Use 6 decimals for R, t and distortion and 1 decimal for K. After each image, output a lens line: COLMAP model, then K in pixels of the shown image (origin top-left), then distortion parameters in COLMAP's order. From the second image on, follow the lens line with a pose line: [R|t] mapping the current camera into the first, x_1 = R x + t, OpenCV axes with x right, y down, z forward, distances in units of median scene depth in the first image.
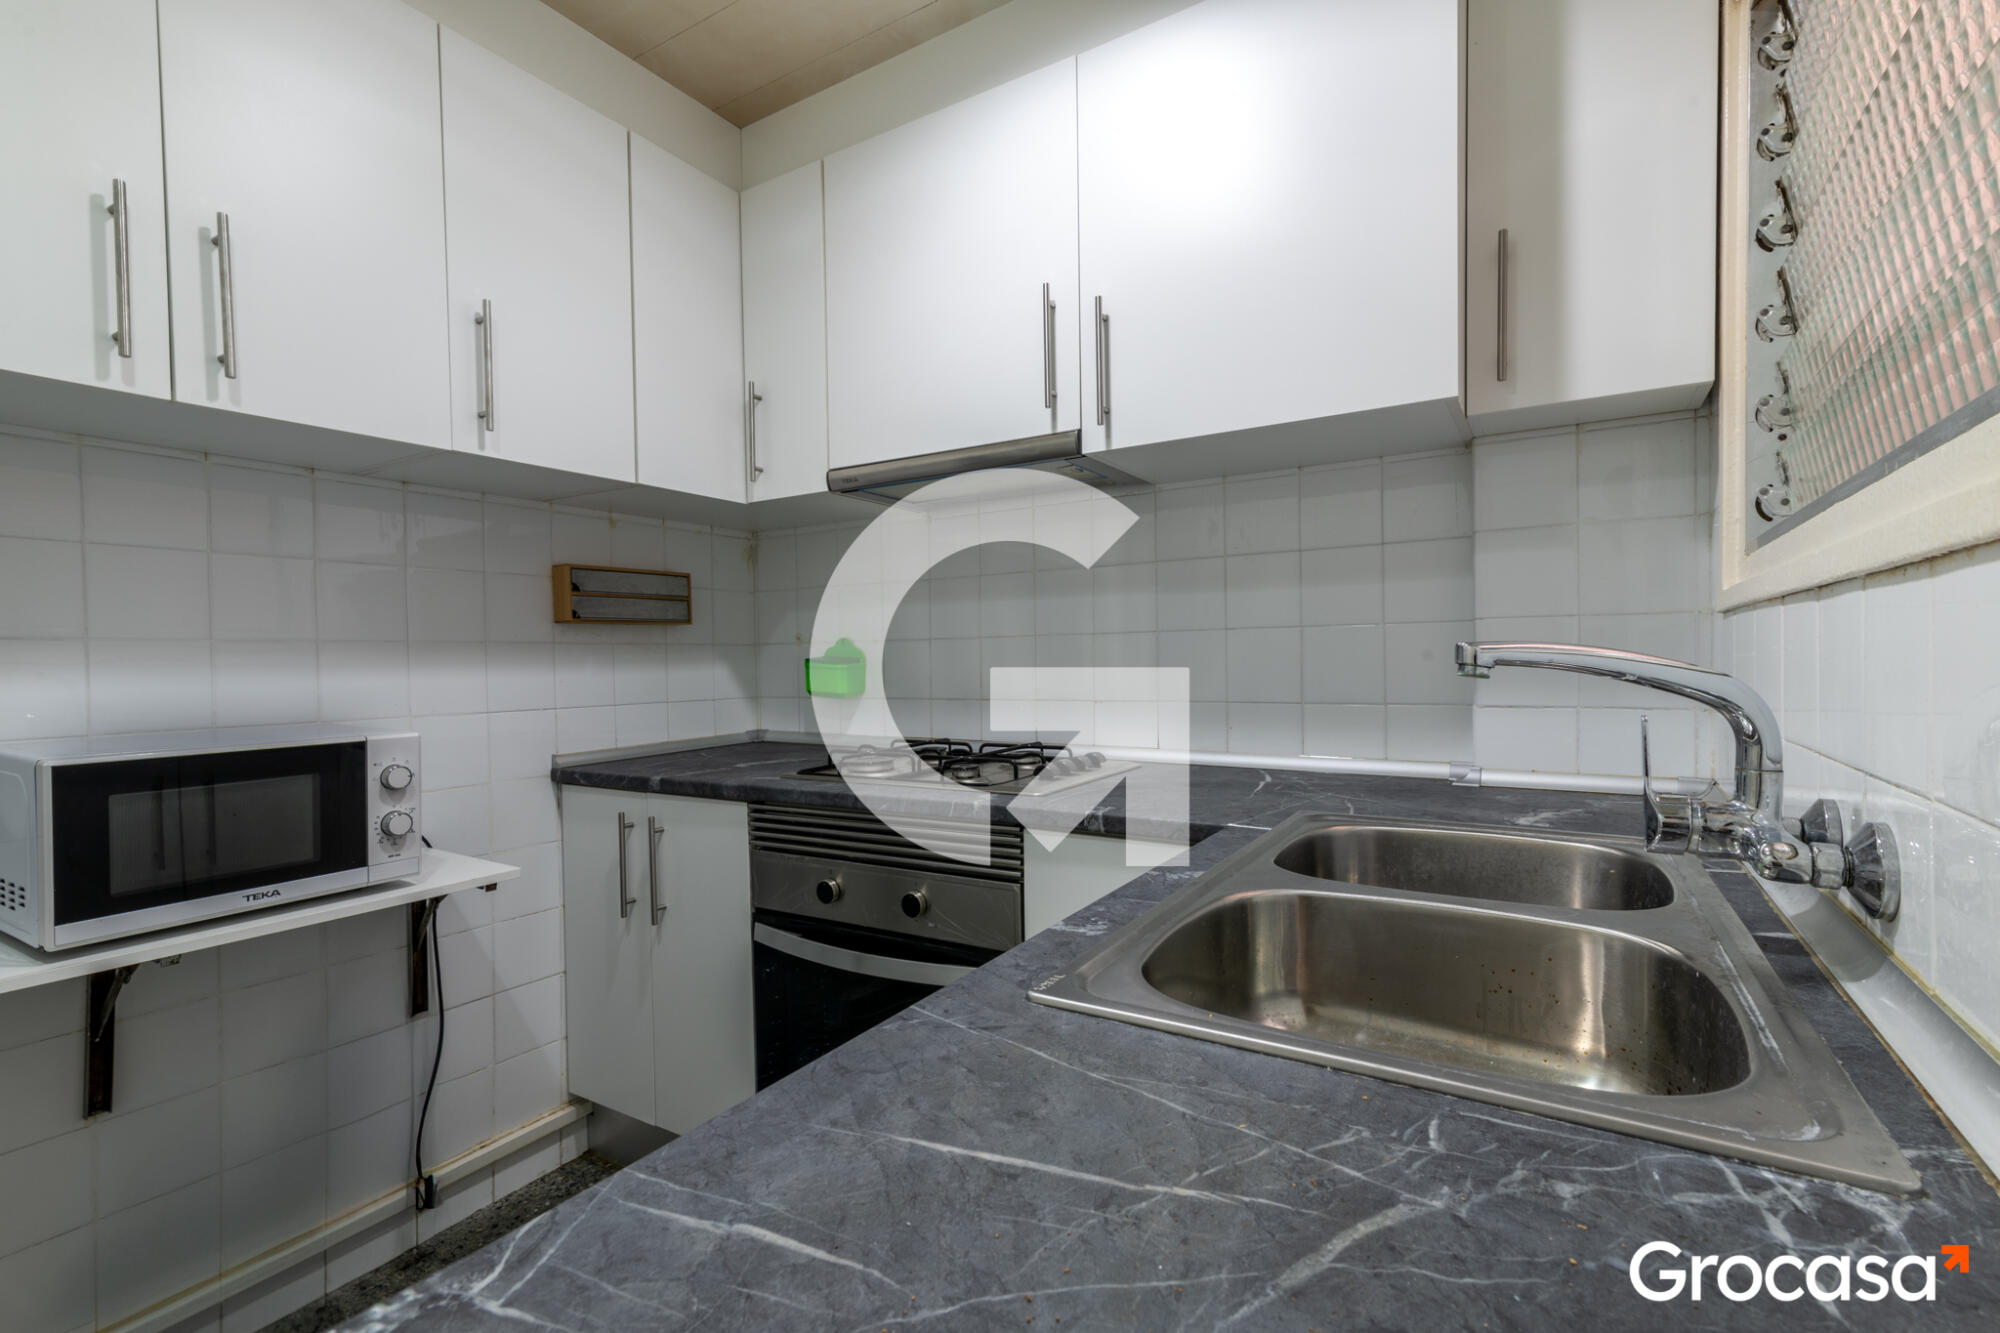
lens RADIAL K [[917.8, 0, 991.1], [0, 917.8, 669.5], [0, 0, 1]] dist [0.022764, -0.004060]
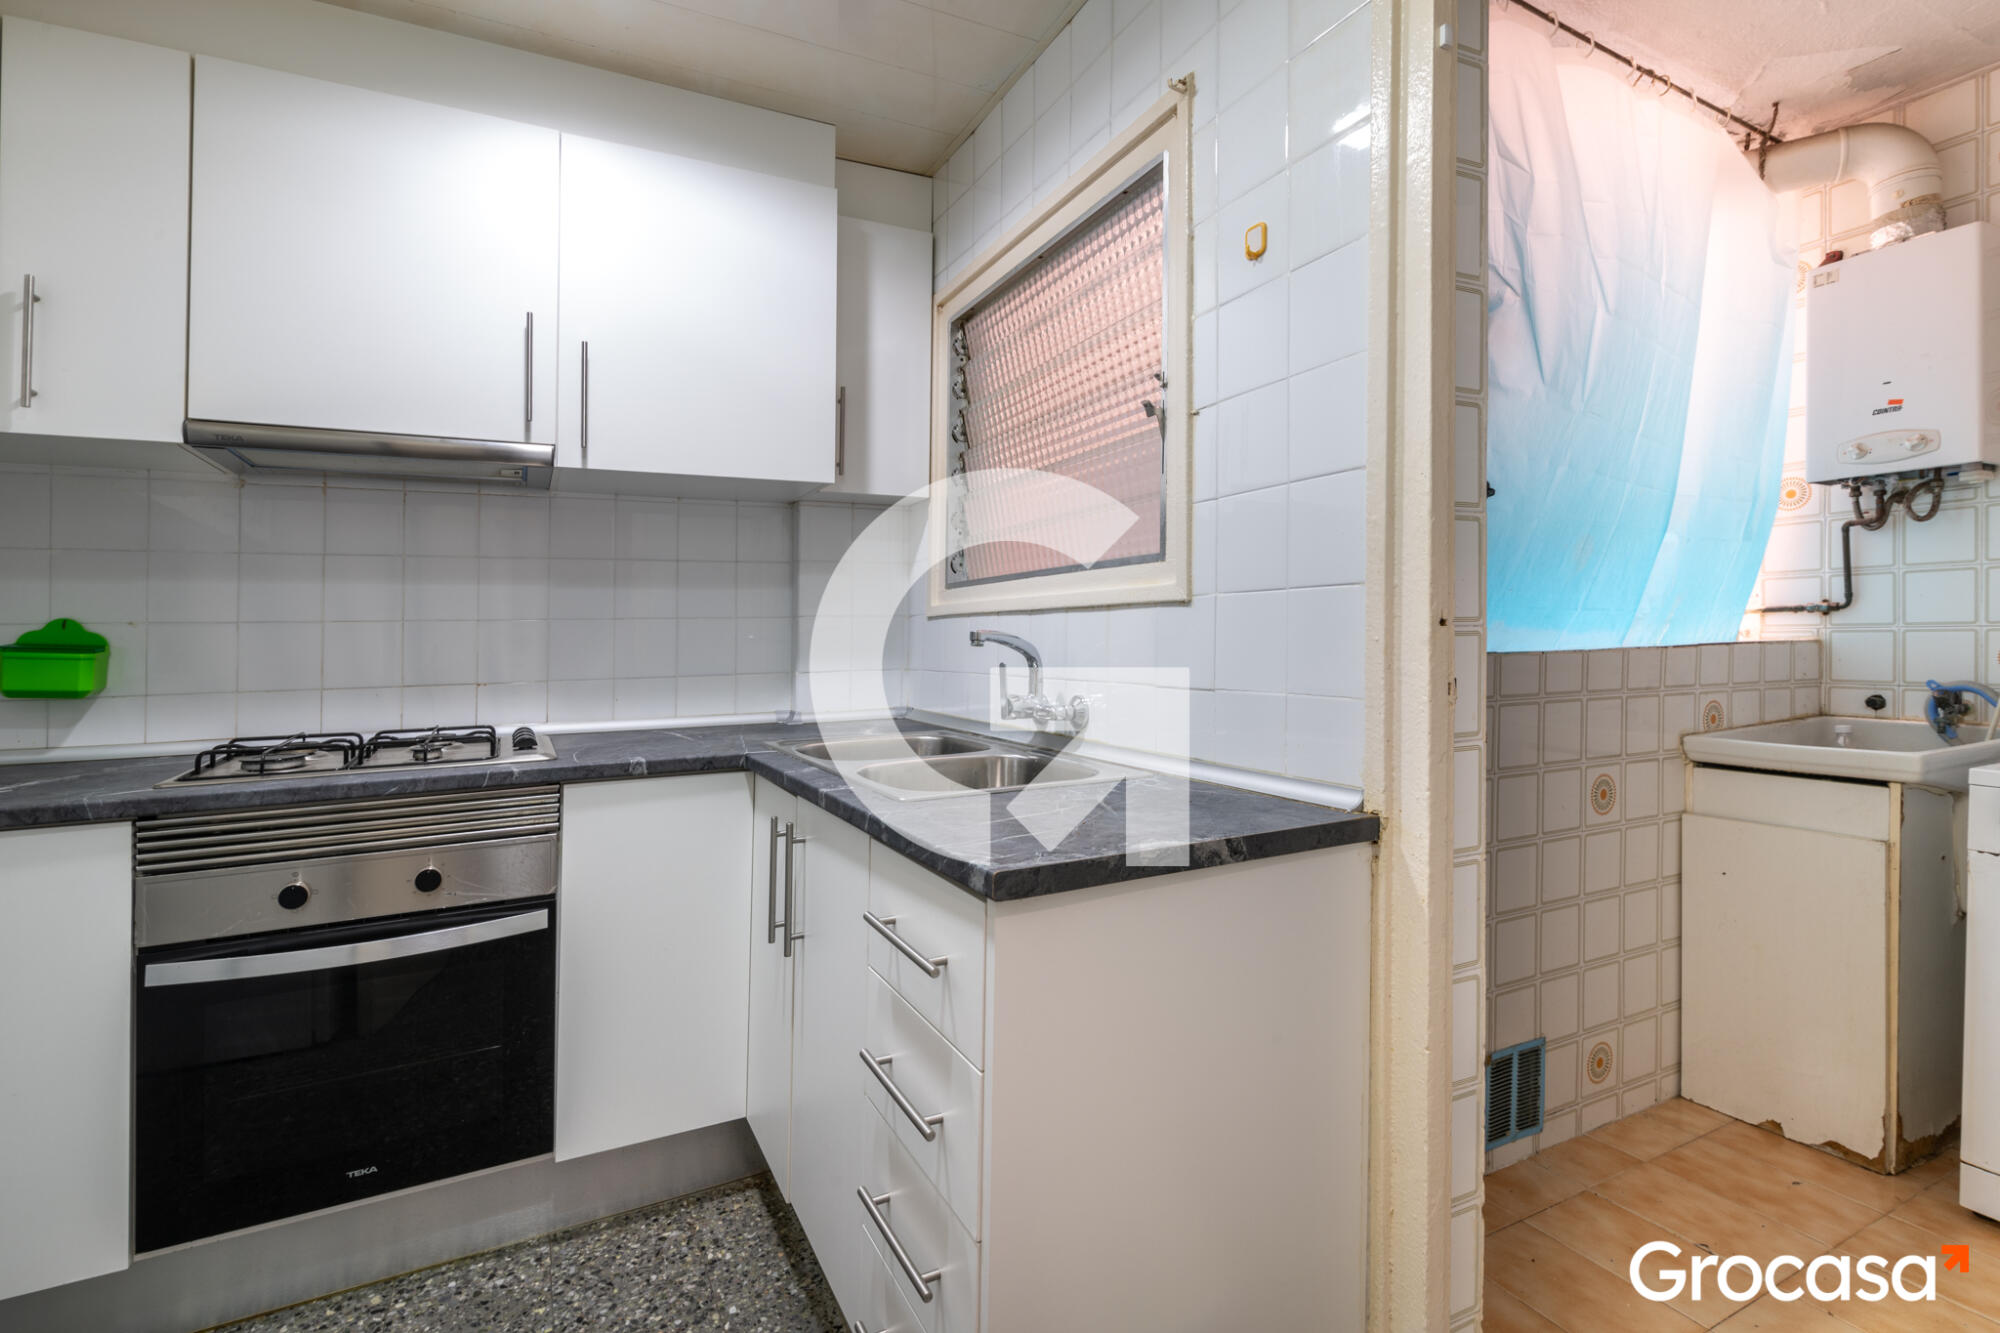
lens RADIAL K [[917.8, 0, 991.1], [0, 917.8, 669.5], [0, 0, 1]] dist [0.022764, -0.004060]
pose [[0.520290, -0.026013, 0.853593, -0.655938], [0.016545, 0.999655, 0.020380, 0.008079], [-0.853829, 0.003519, 0.520541, -0.091154]]
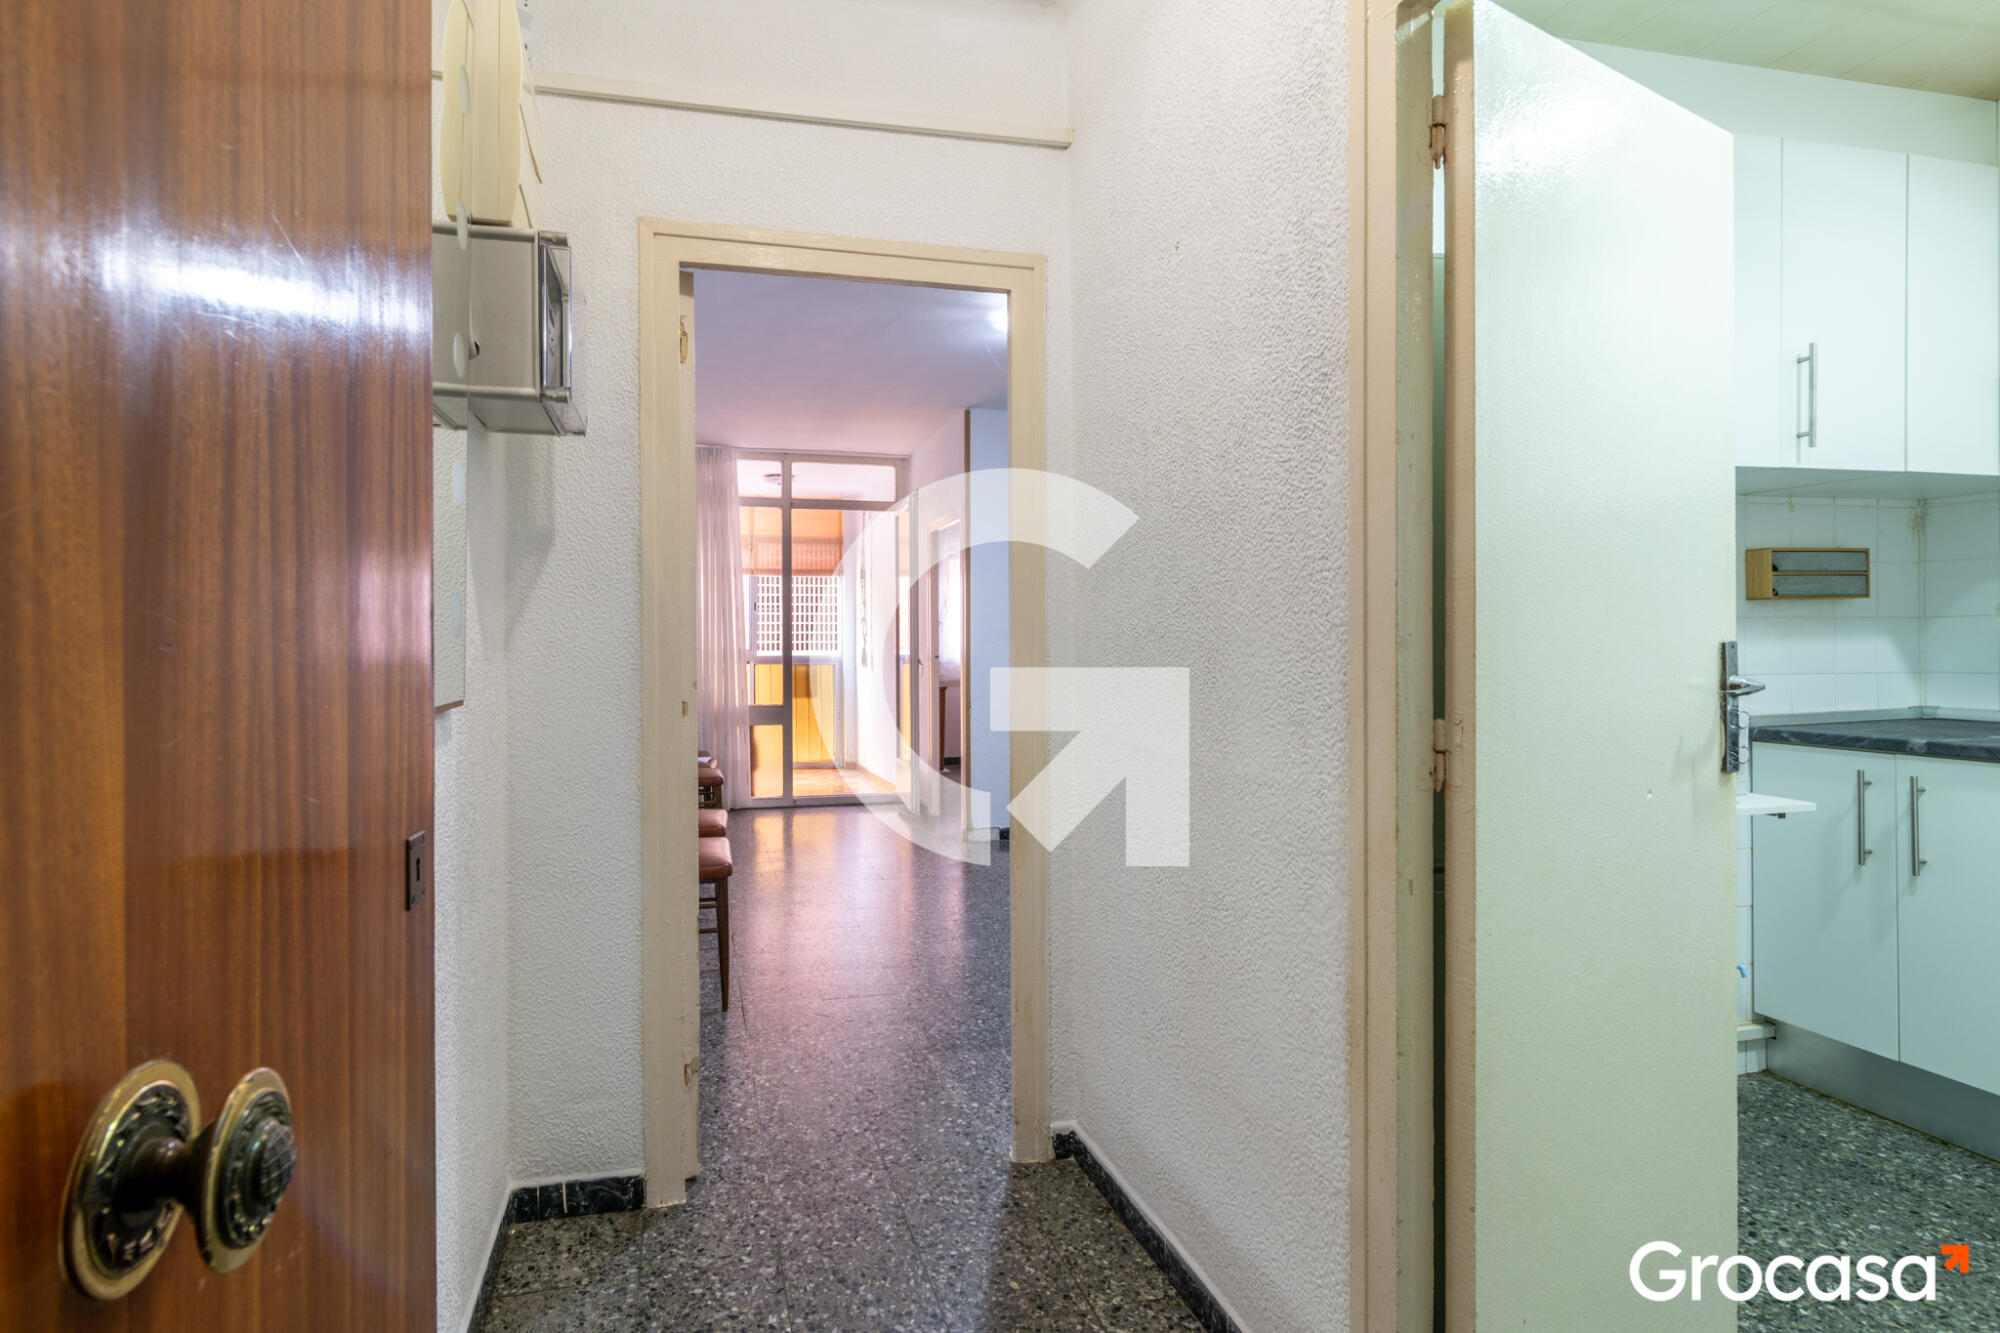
lens RADIAL K [[921.7, 0, 998.7], [0, 921.7, 637.5], [0, 0, 1]] dist [0.018535, -0.000382]
pose [[0.701698, 0.012238, -0.712370, -0.400779], [-0.014781, 0.999887, 0.002619, 0.010010], [0.712321, 0.008692, 0.701800, -0.644256]]
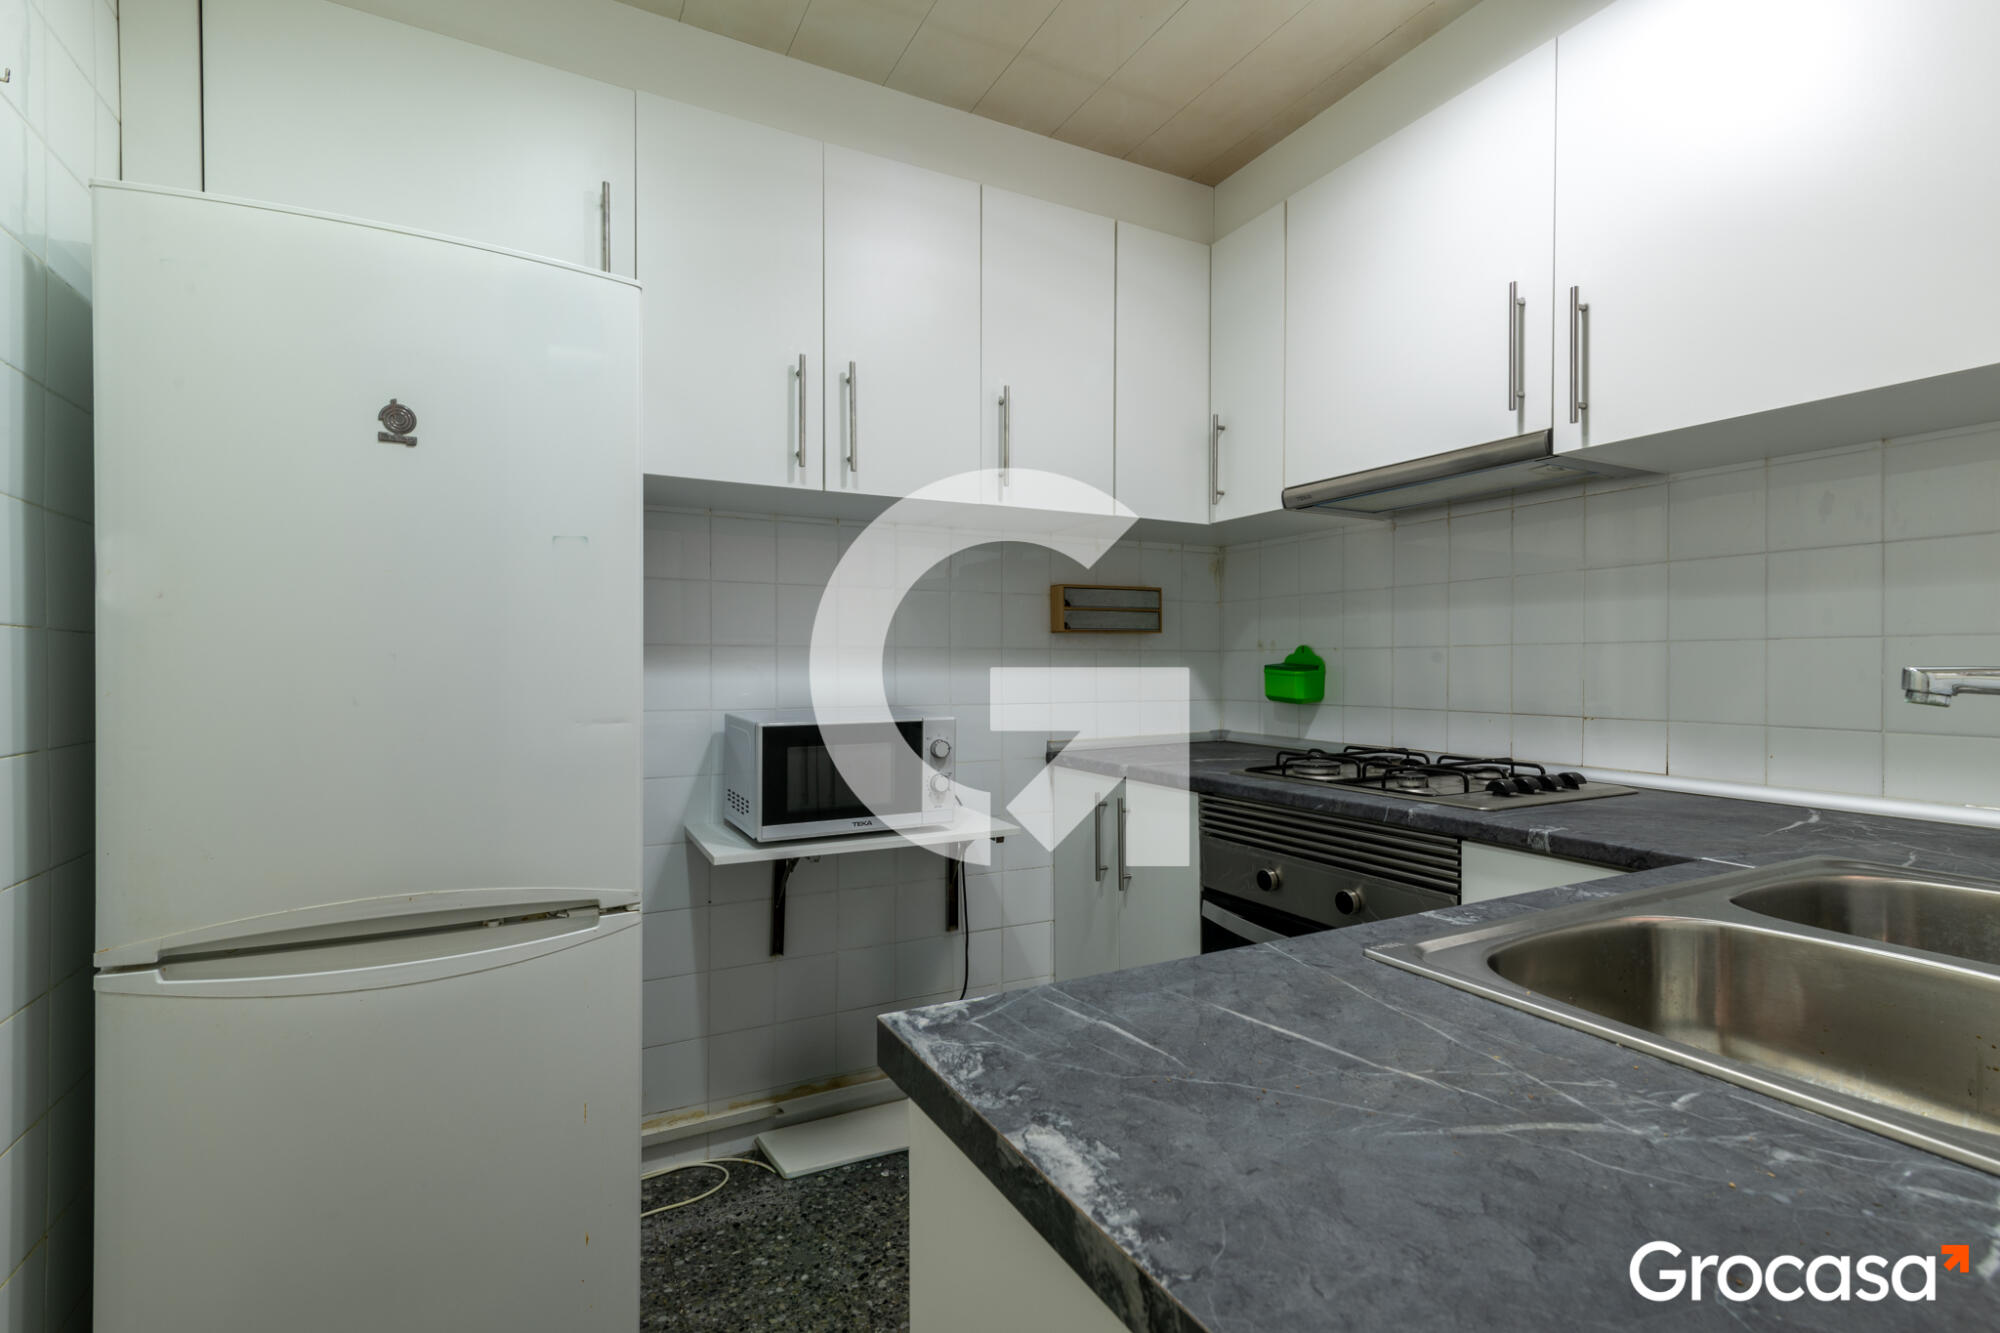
lens RADIAL K [[917.8, 0, 991.1], [0, 917.8, 669.5], [0, 0, 1]] dist [0.022764, -0.004060]
pose [[0.866631, 0.019585, -0.498564, 0.084523], [-0.021068, 0.999775, 0.002653, -0.004406], [0.498504, 0.008205, 0.866849, -0.120944]]
